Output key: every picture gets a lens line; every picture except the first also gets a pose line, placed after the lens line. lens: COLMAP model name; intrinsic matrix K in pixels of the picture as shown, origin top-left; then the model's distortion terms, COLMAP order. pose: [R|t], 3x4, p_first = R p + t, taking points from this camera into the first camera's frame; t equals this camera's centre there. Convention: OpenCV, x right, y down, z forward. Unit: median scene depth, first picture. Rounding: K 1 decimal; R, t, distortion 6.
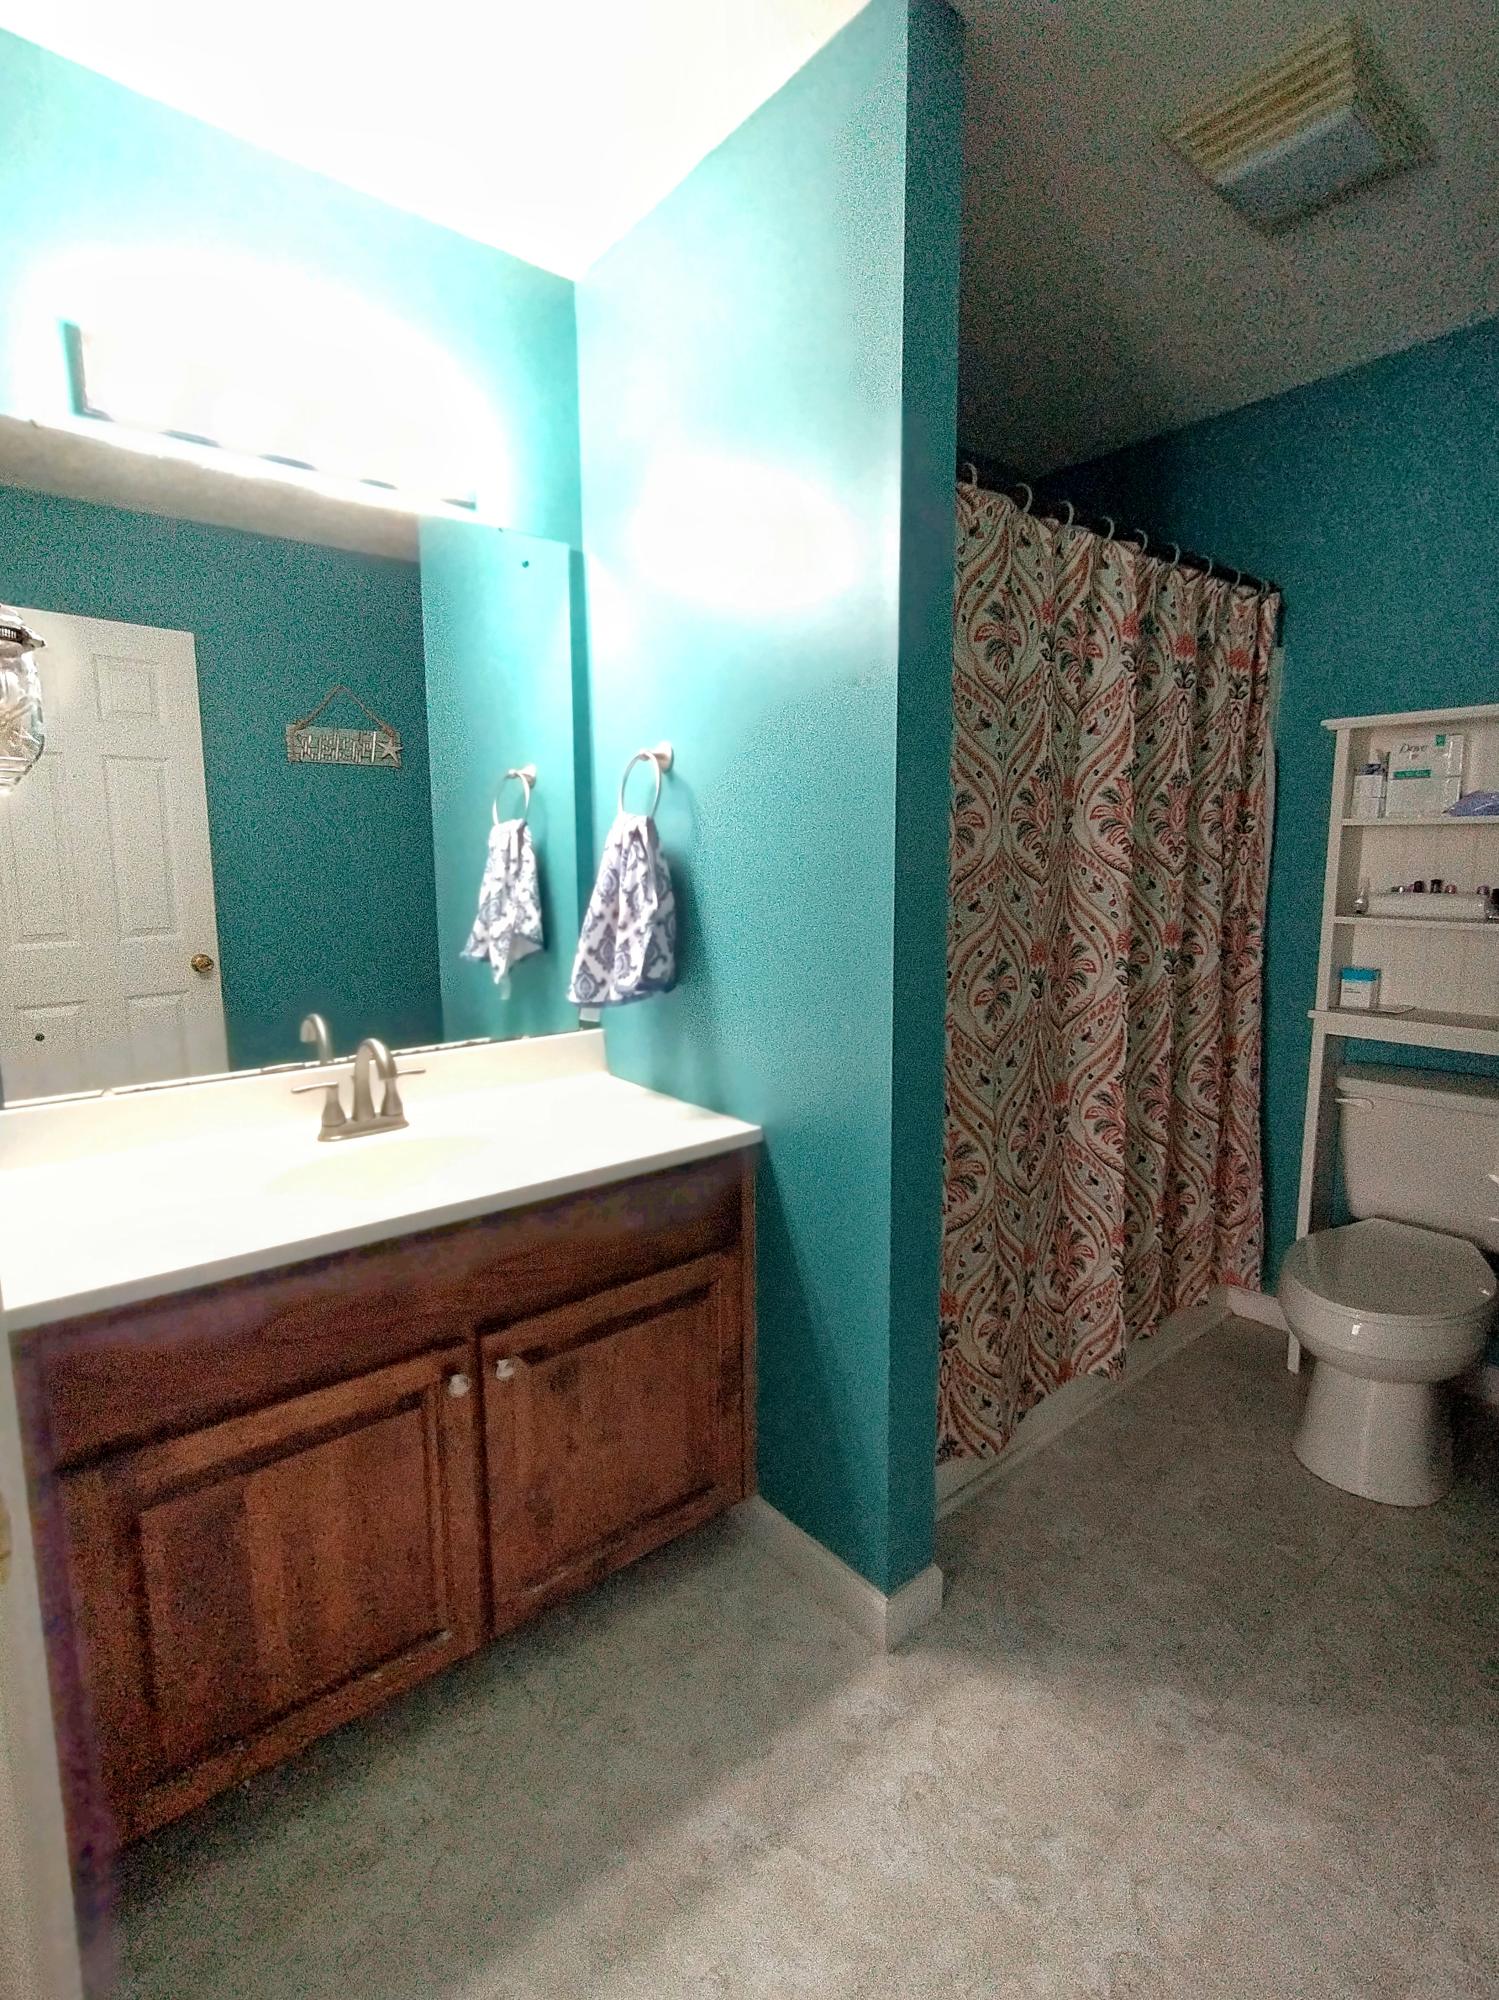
lens RADIAL K [[958.7, 0, 753.0], [0, 958.7, 986.1], [0, 0, 1]] dist [0.008131, 0.000960]
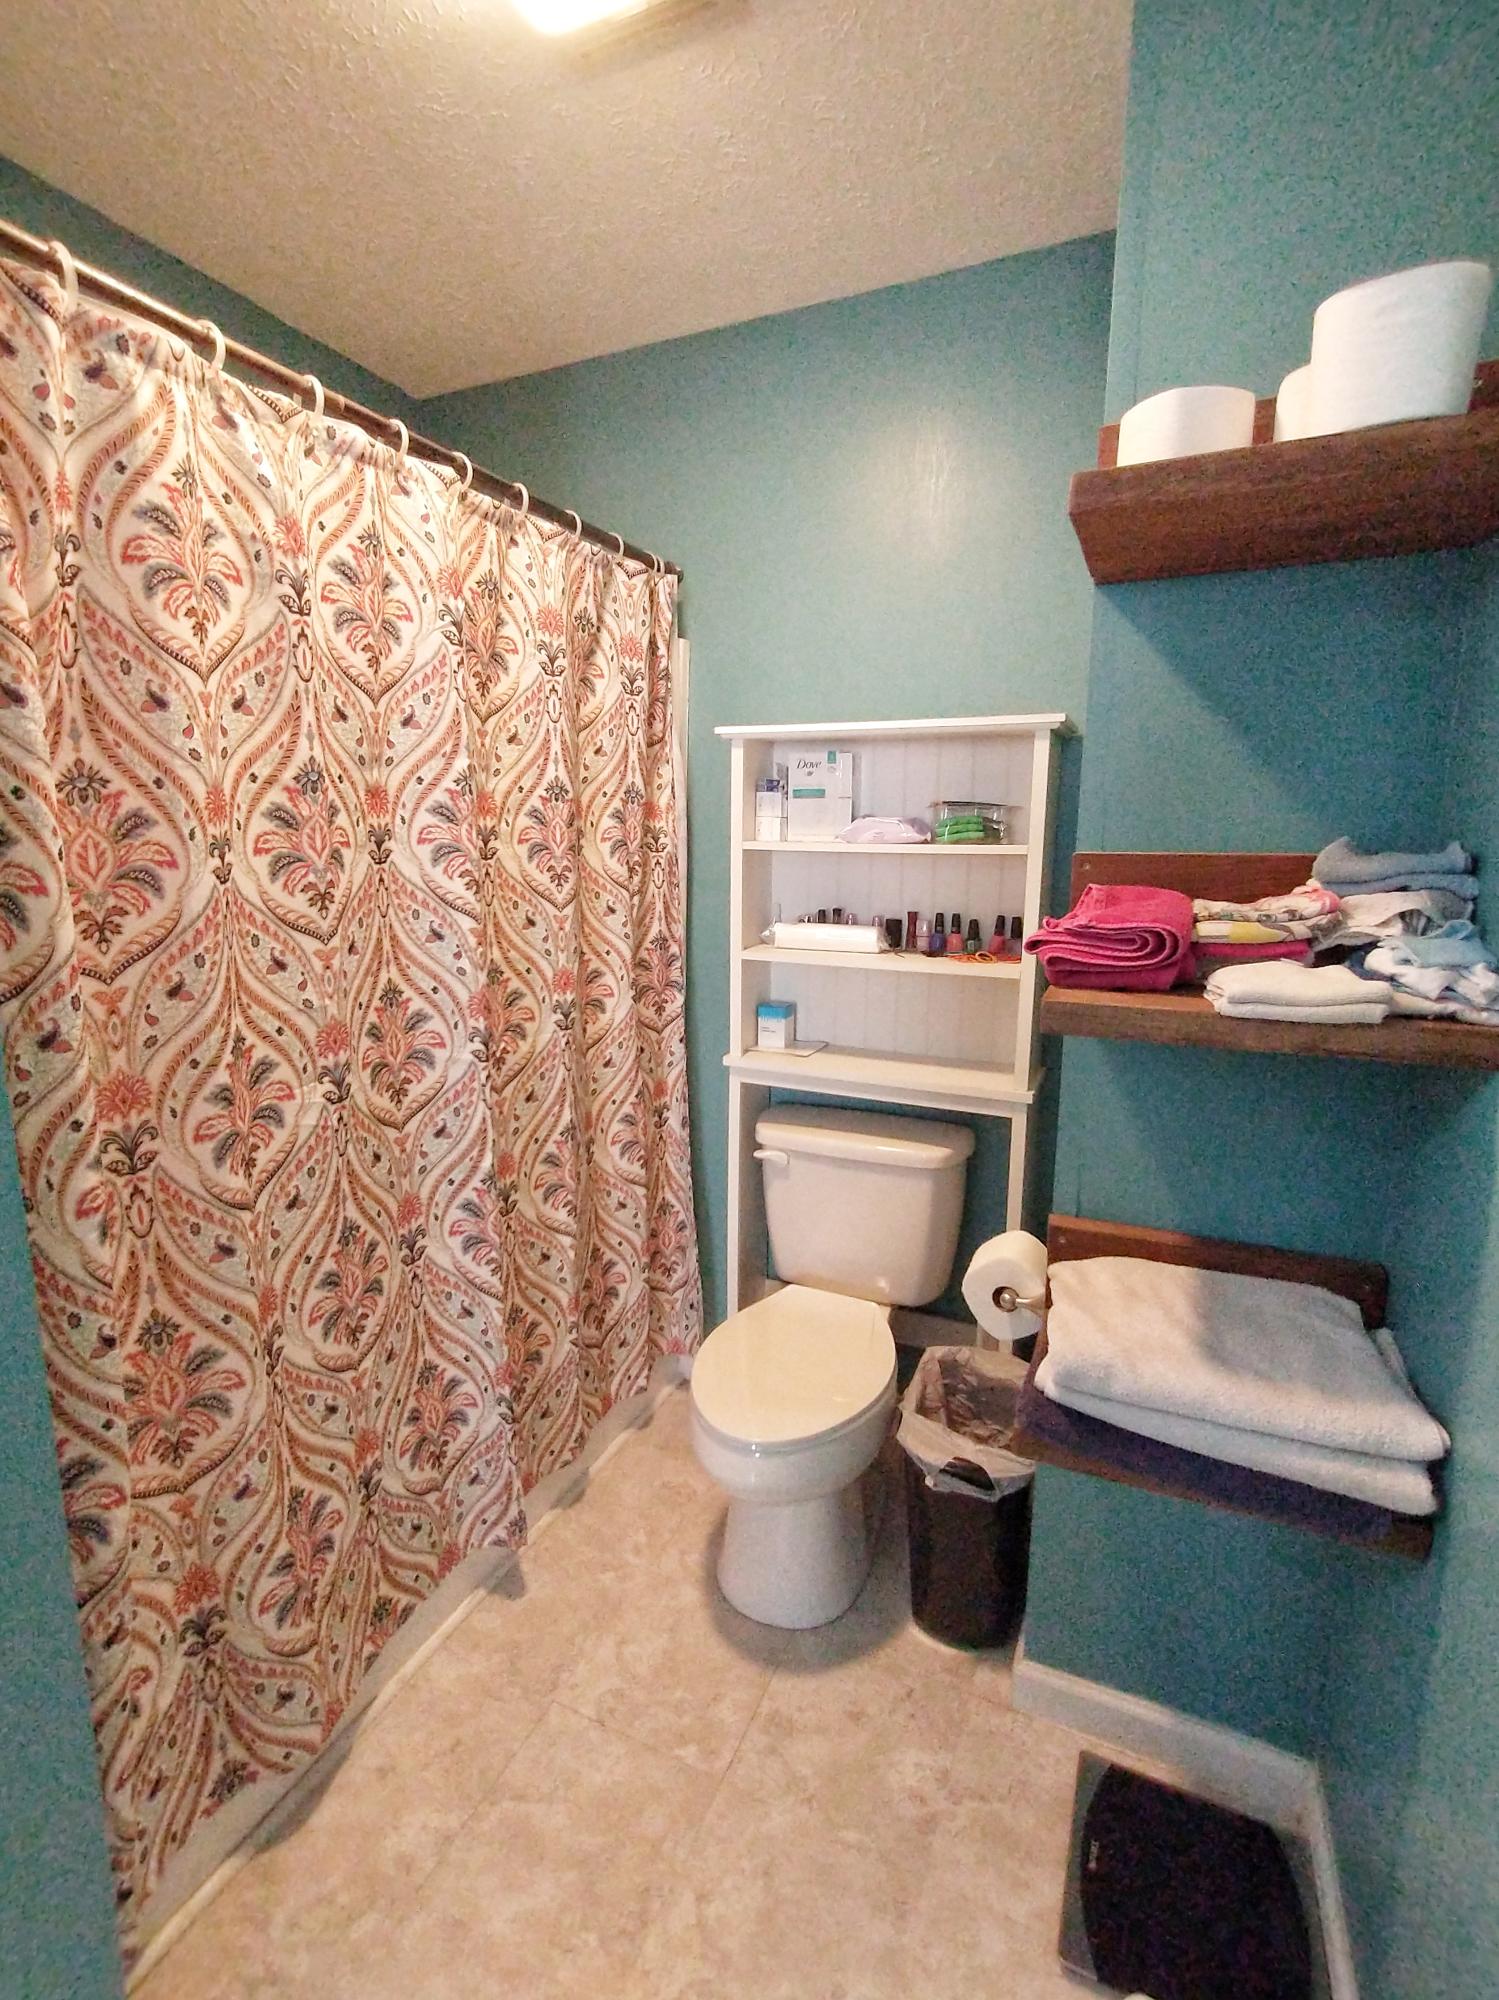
lens RADIAL K [[958.7, 0, 742.3], [0, 958.7, 1003.3], [0, 0, 1]] dist [0.008131, 0.000960]
pose [[0.902278, -0.062778, 0.426560, 0.224571], [0.047766, 0.997807, 0.045814, -0.065168], [-0.428501, -0.020961, 0.903298, 0.199492]]
